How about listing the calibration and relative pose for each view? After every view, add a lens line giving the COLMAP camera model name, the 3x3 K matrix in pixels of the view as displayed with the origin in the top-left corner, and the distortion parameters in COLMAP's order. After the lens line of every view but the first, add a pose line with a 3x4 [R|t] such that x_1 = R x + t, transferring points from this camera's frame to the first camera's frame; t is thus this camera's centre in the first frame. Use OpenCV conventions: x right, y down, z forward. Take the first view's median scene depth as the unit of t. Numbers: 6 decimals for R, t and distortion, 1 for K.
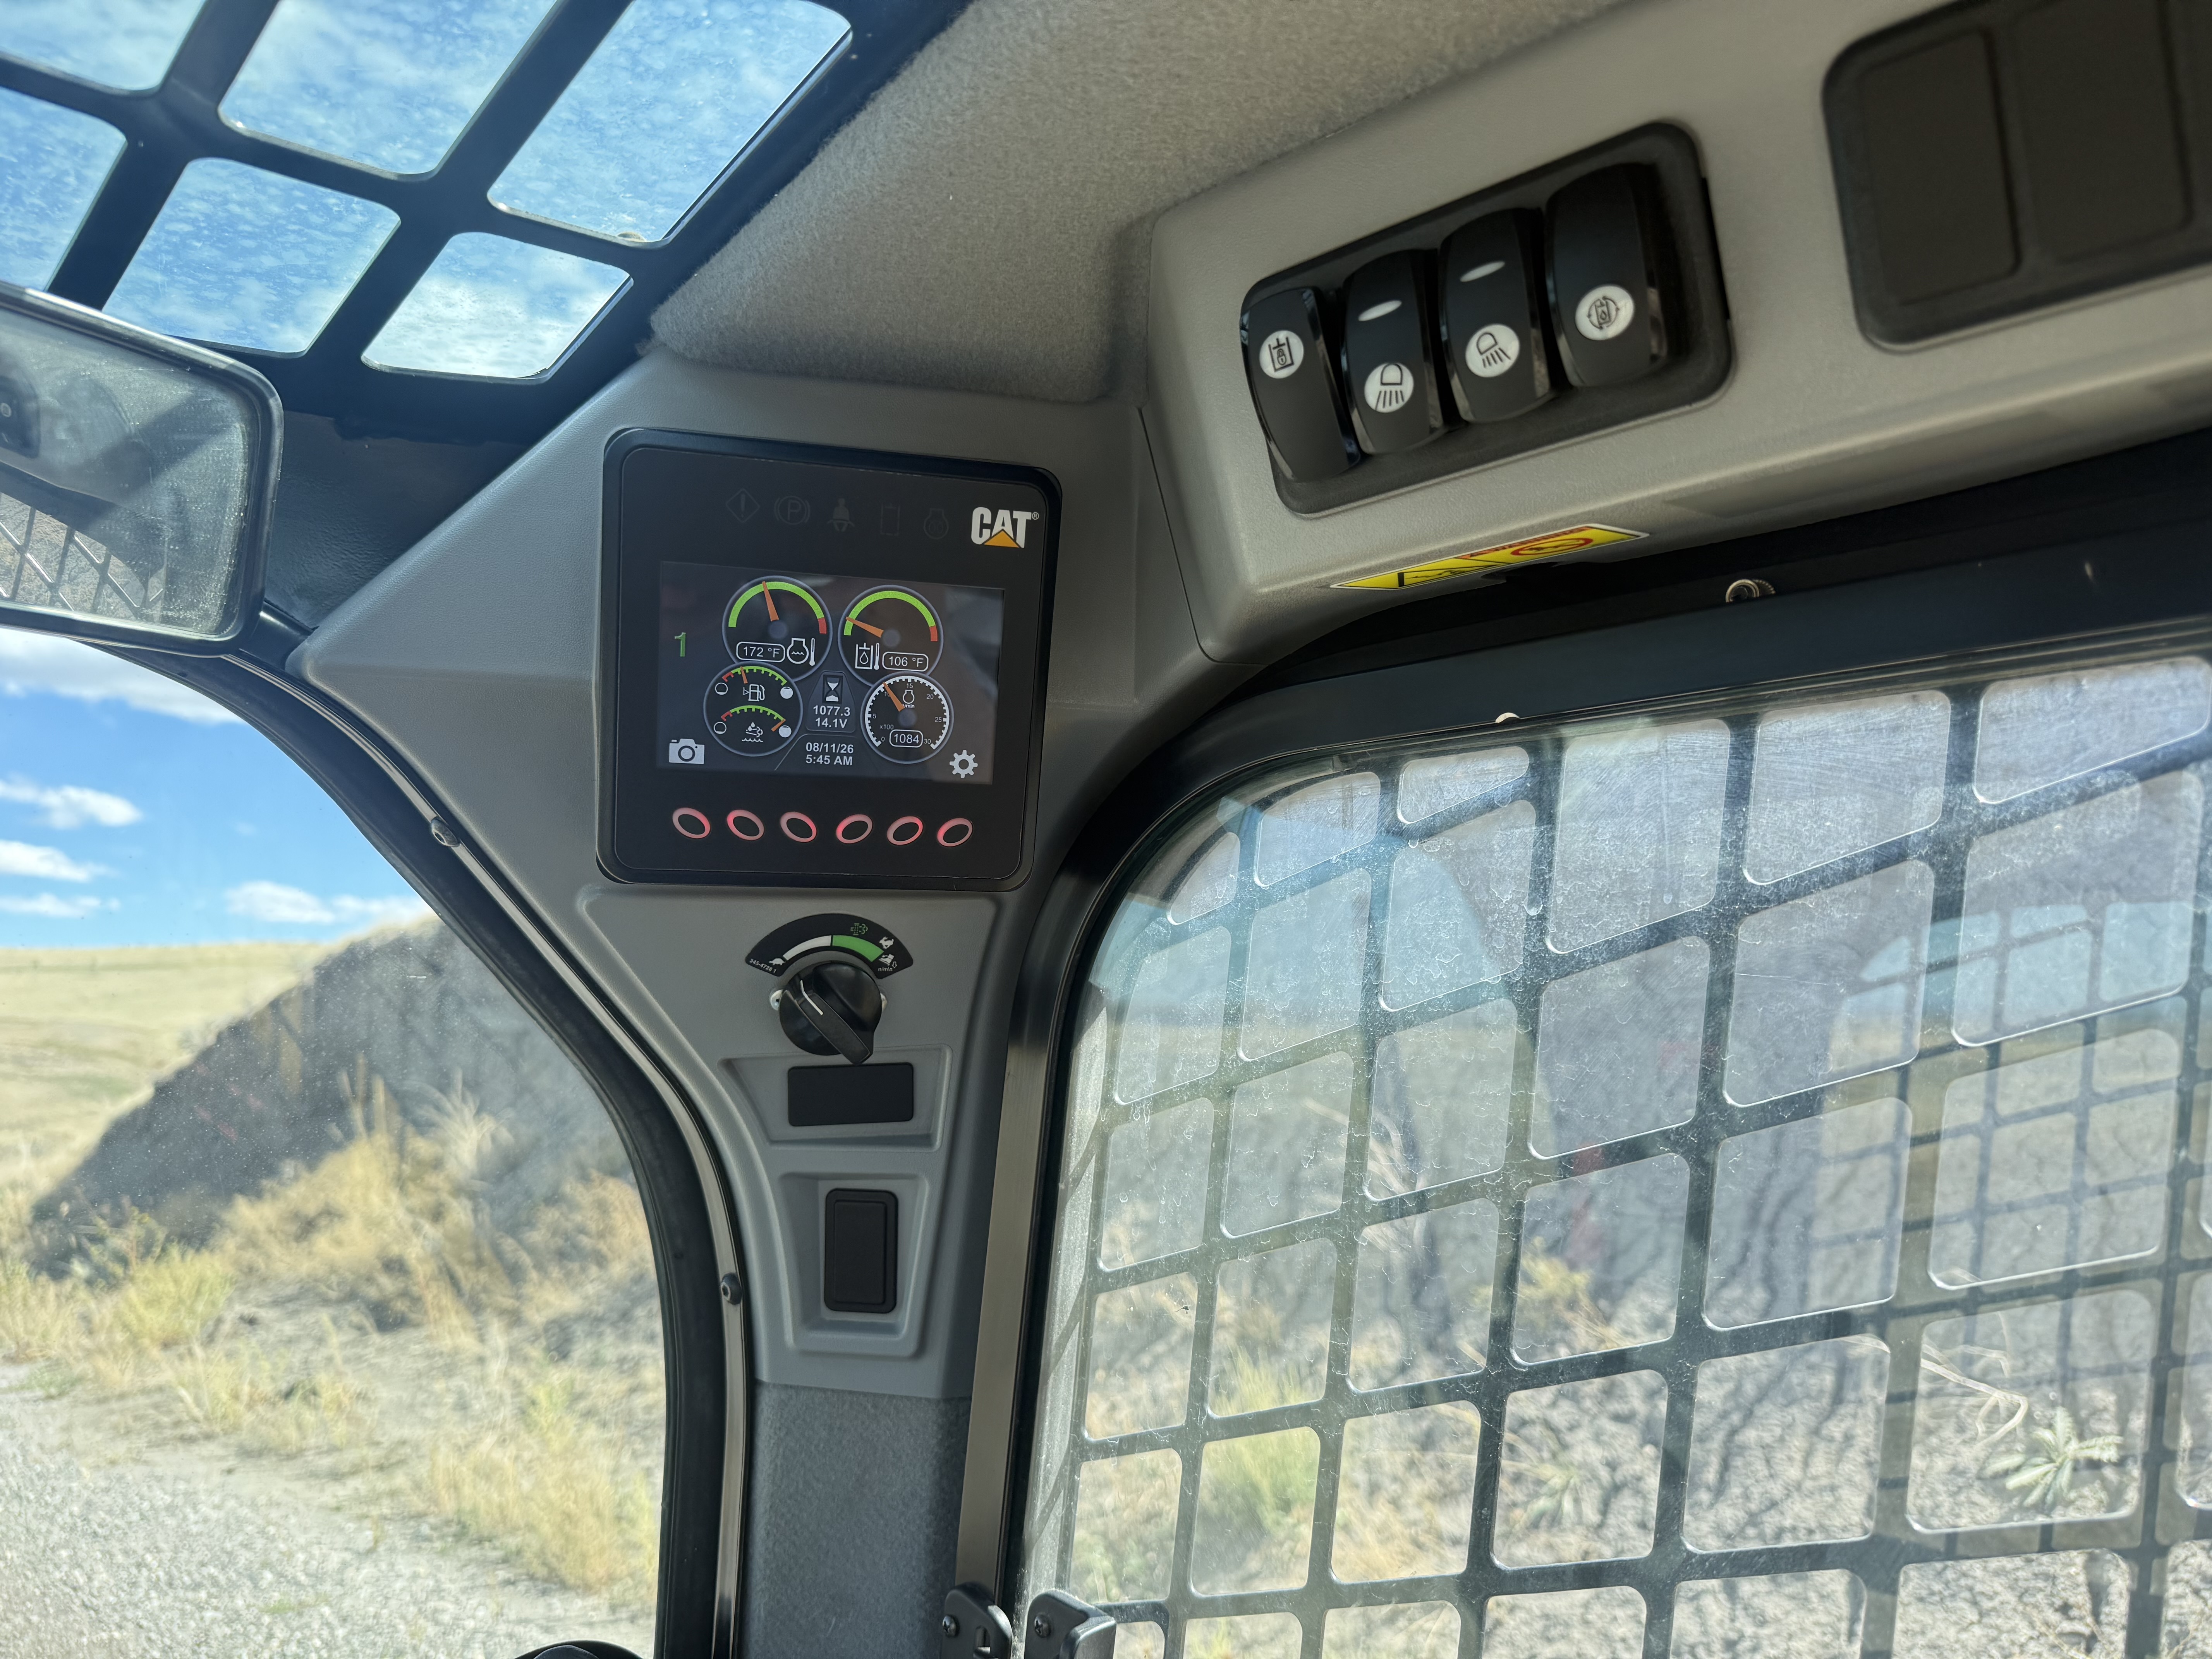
lens RADIAL K [[1564.0, 0, 1106.0], [0, 1564.0, 829.5], [0, 0, 1]] dist [0.145064, -0.145476]
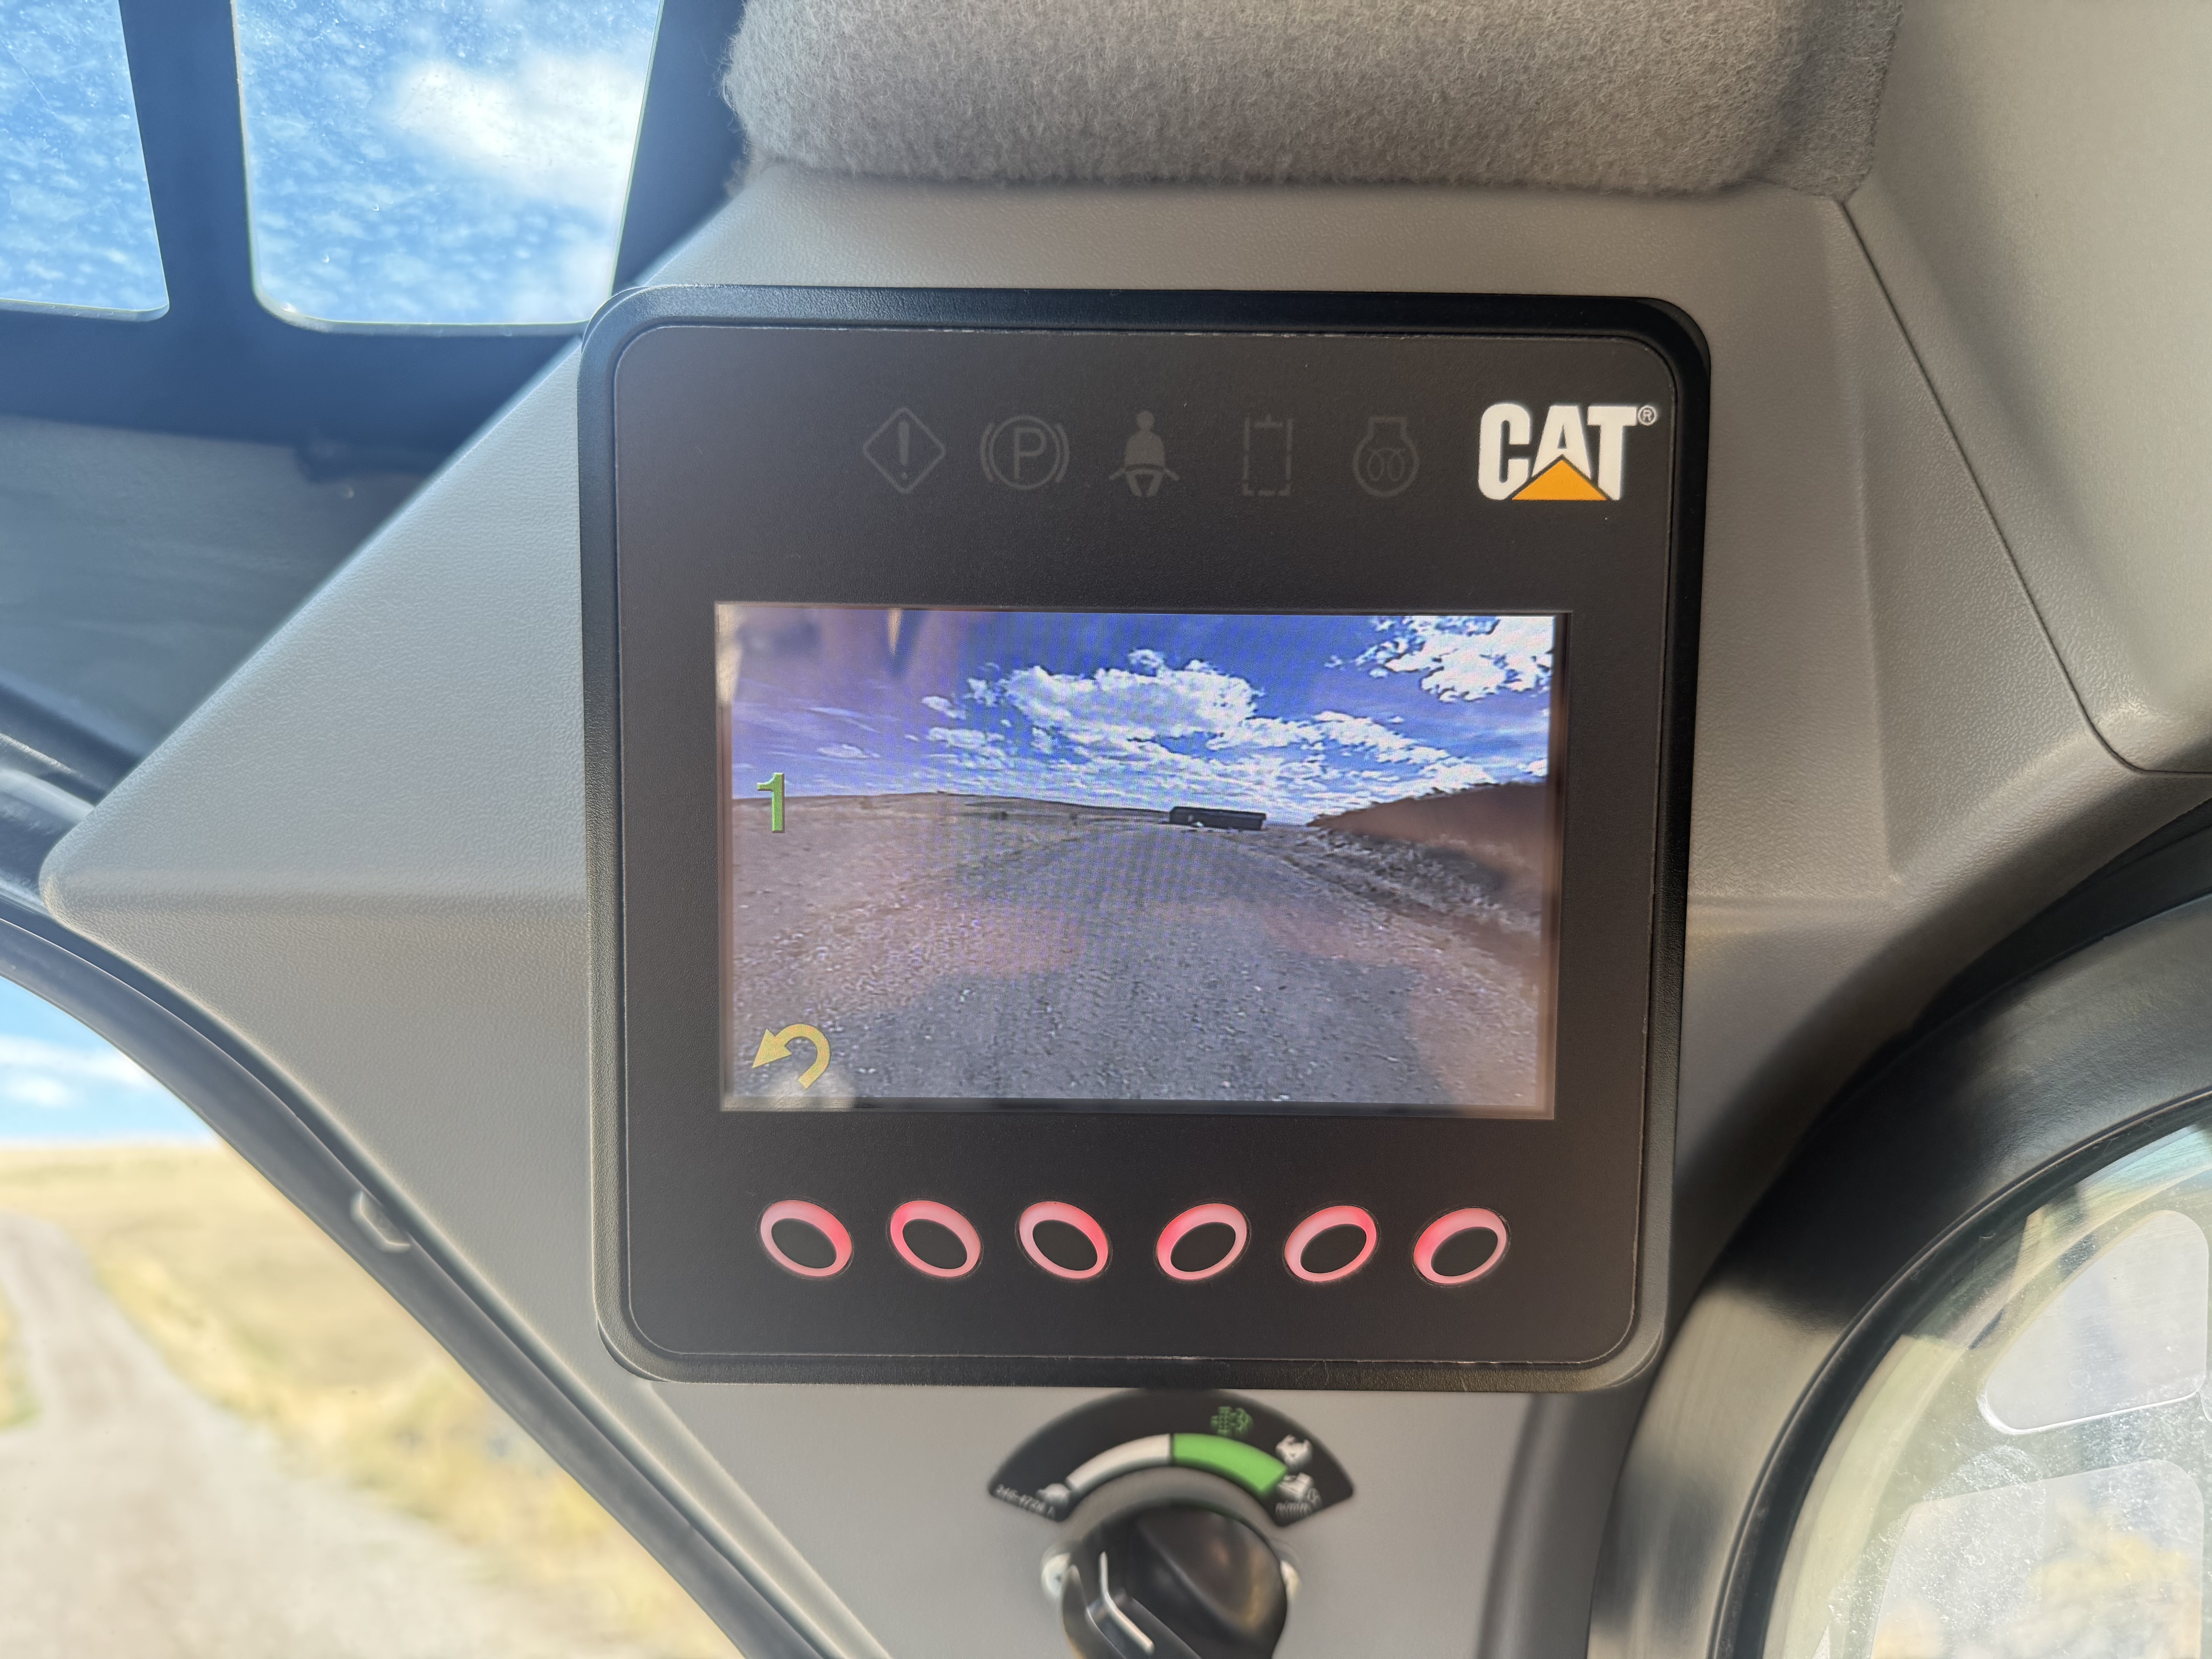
lens RADIAL K [[1576.4, 0, 1086.5], [0, 1576.4, 838.1], [0, 0, 1]] dist [0.041204, -0.044385]
pose [[0.965785, -0.049017, -0.254669, -0.081454], [0.022074, 0.993949, -0.107600, -0.058193], [0.258403, 0.098297, 0.961023, 0.593251]]
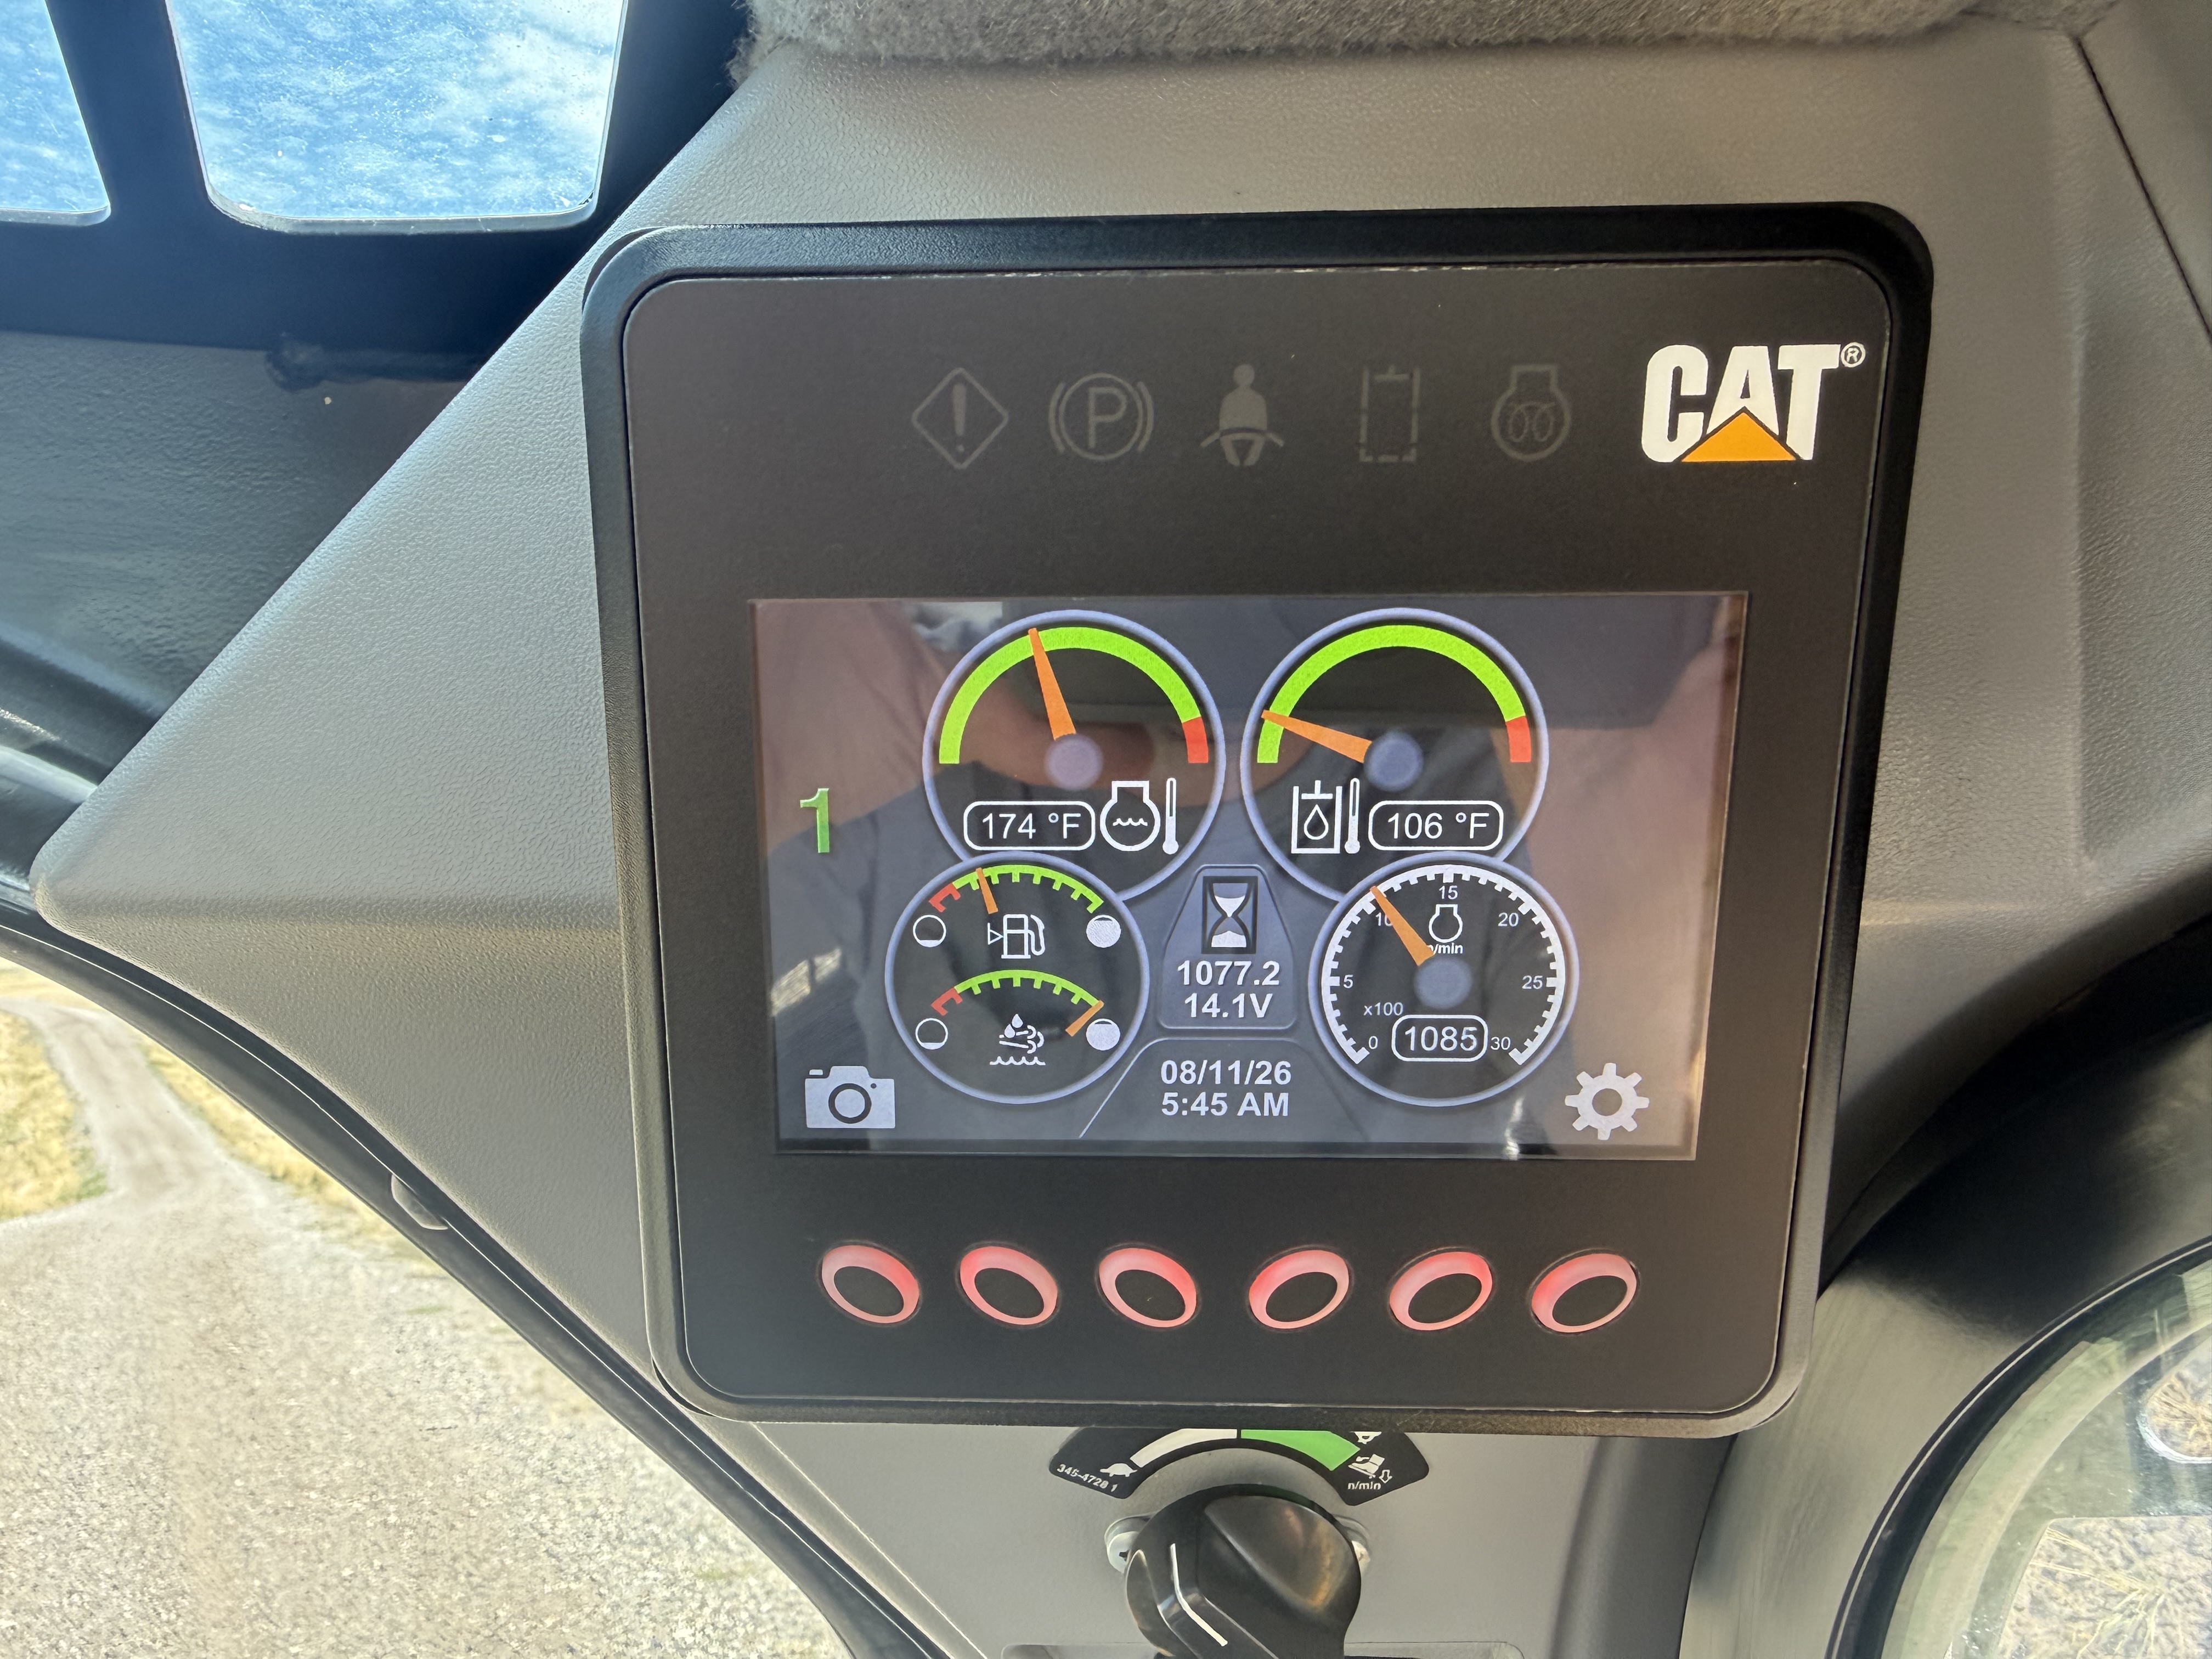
lens RADIAL K [[1538.2, 0, 1006.9], [0, 1538.2, 821.9], [0, 0, 1]] dist [-0.000882, 0.034286]
pose [[0.955606, -0.028014, -0.293314, -0.116110], [0.036372, 0.999072, 0.023080, -0.116261], [0.292395, -0.032723, 0.955738, 0.635739]]
